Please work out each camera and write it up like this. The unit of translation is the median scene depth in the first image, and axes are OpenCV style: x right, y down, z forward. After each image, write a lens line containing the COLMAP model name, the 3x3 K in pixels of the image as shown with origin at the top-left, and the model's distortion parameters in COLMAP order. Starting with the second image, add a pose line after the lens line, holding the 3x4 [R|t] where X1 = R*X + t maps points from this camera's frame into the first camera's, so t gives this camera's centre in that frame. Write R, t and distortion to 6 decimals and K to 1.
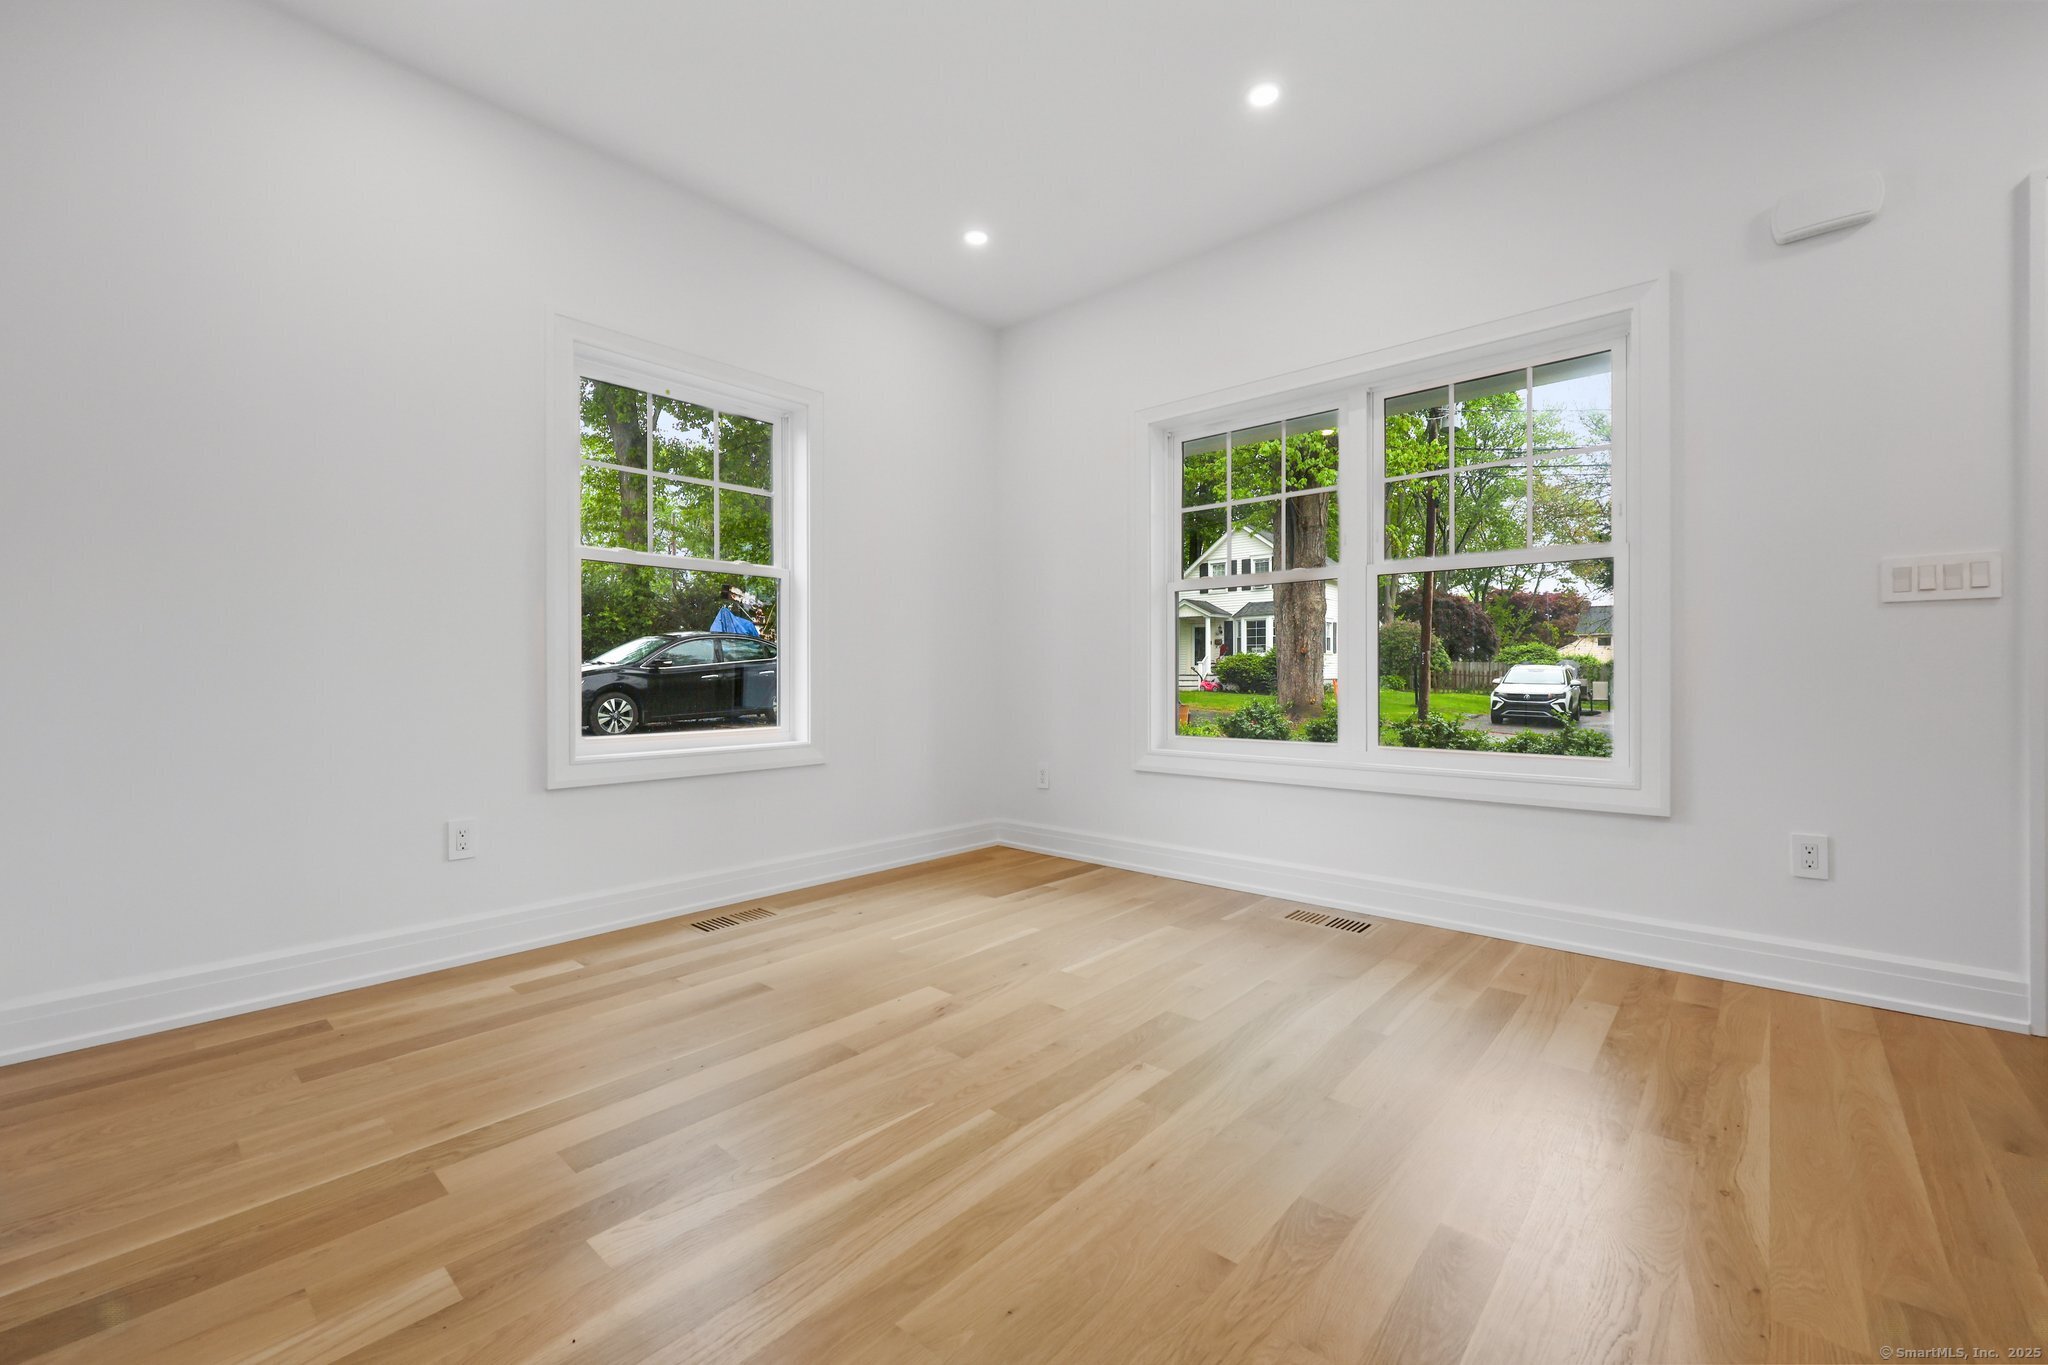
lens RADIAL K [[839.8, 0, 1024.0], [0, 839.8, 673.2], [0, 0, 1]] dist [0.000235, 0.000002]
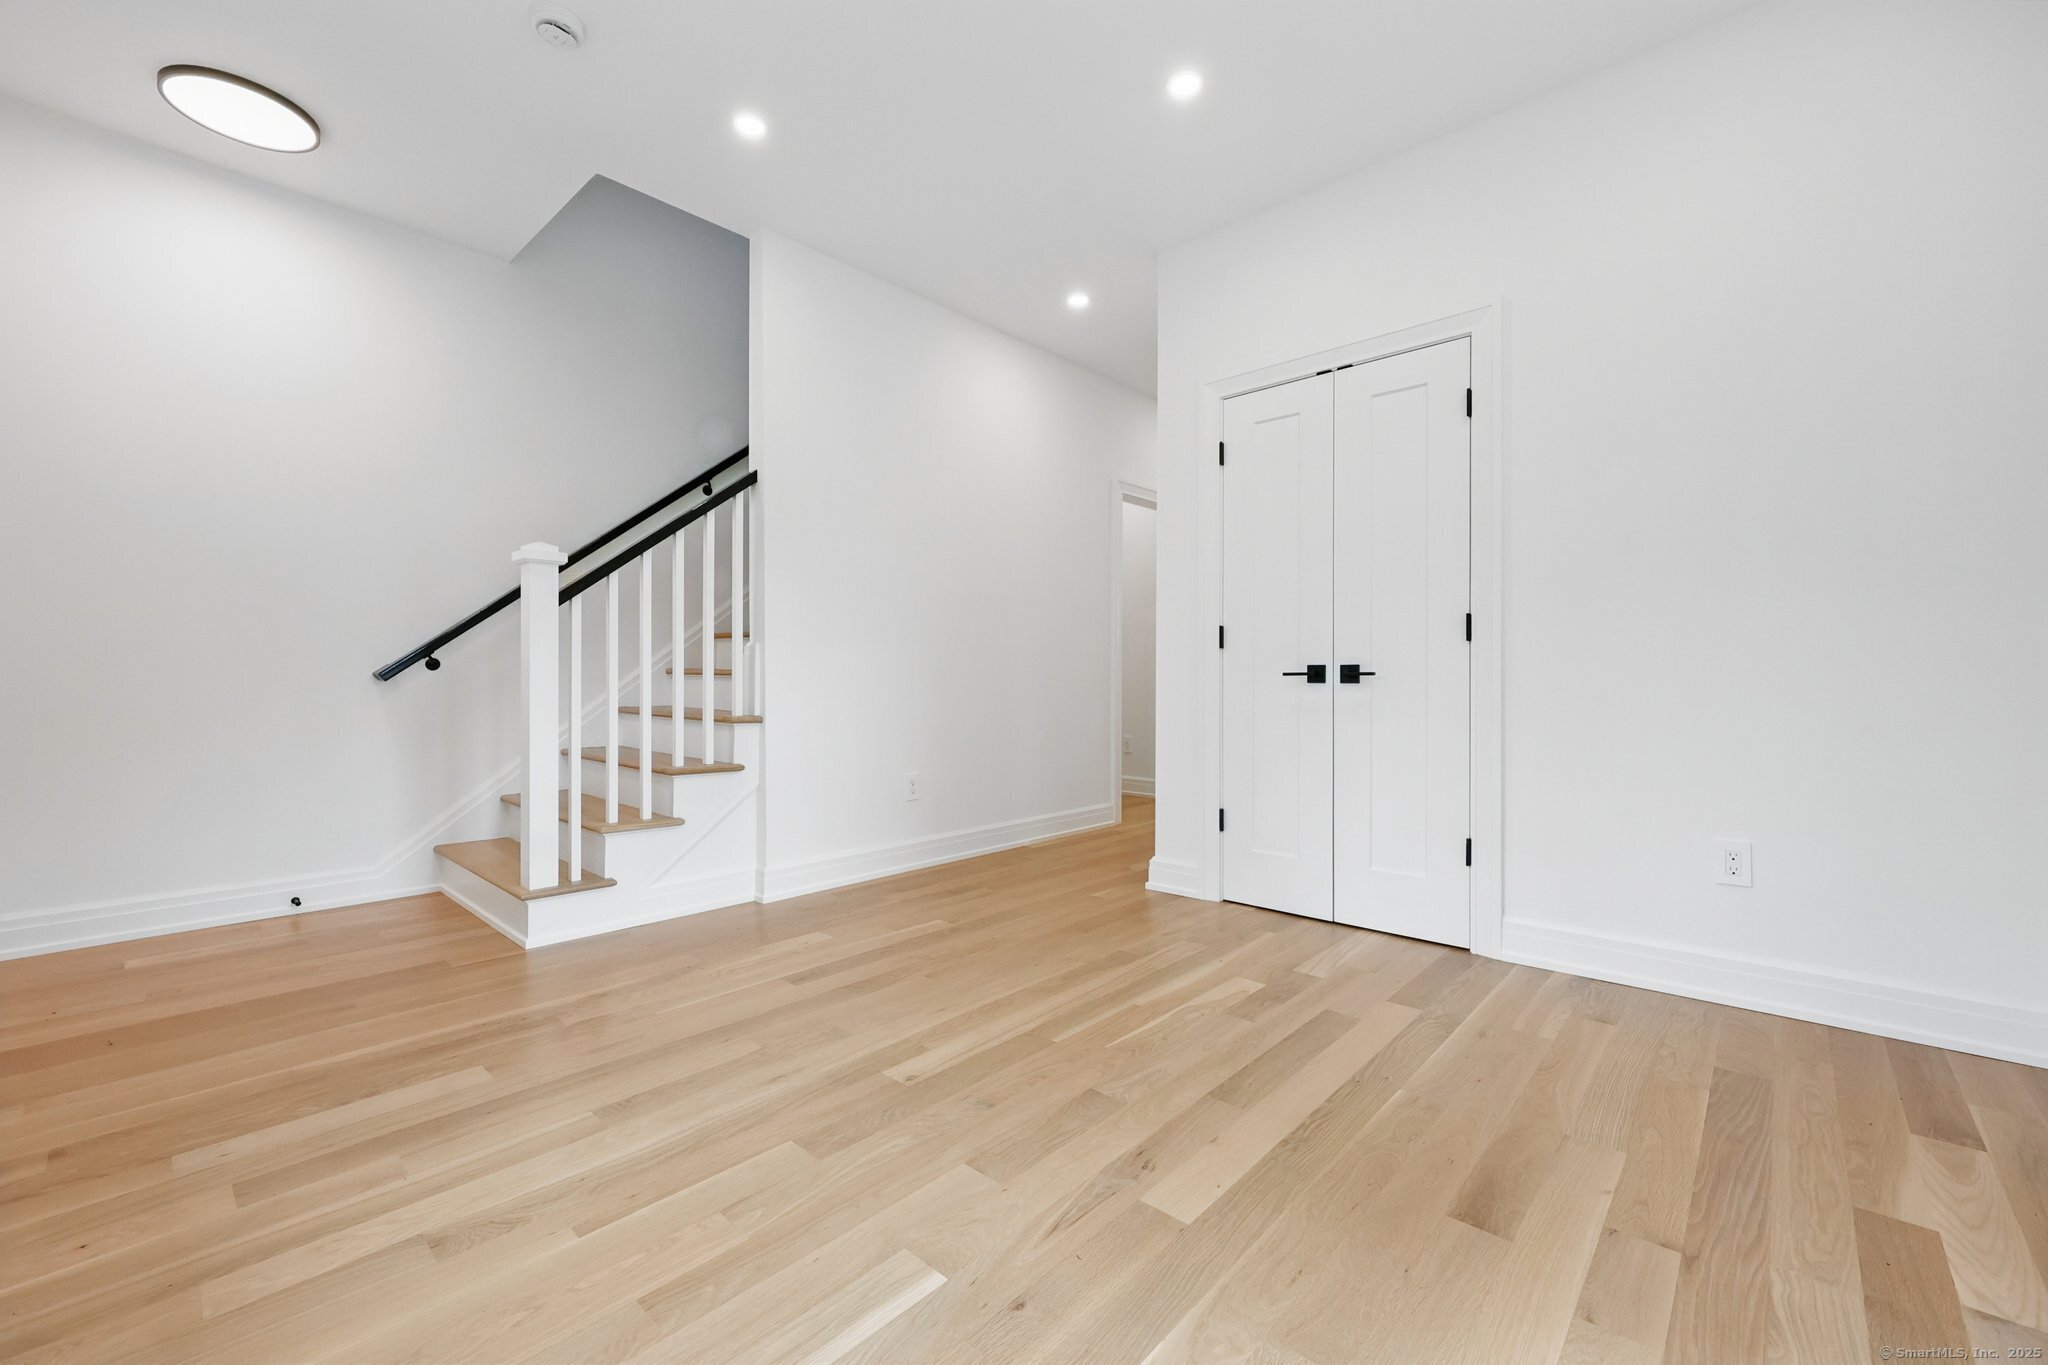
lens RADIAL K [[818.7, 0, 1020.4], [0, 818.7, 679.8], [0, 0, 1]] dist [-0.003314, -0.000432]
pose [[-0.999672, 0.001857, 0.025536, -0.016727], [0.001802, 0.999996, -0.002143, 0.004355], [-0.025540, -0.002096, -0.999672, 1.856480]]
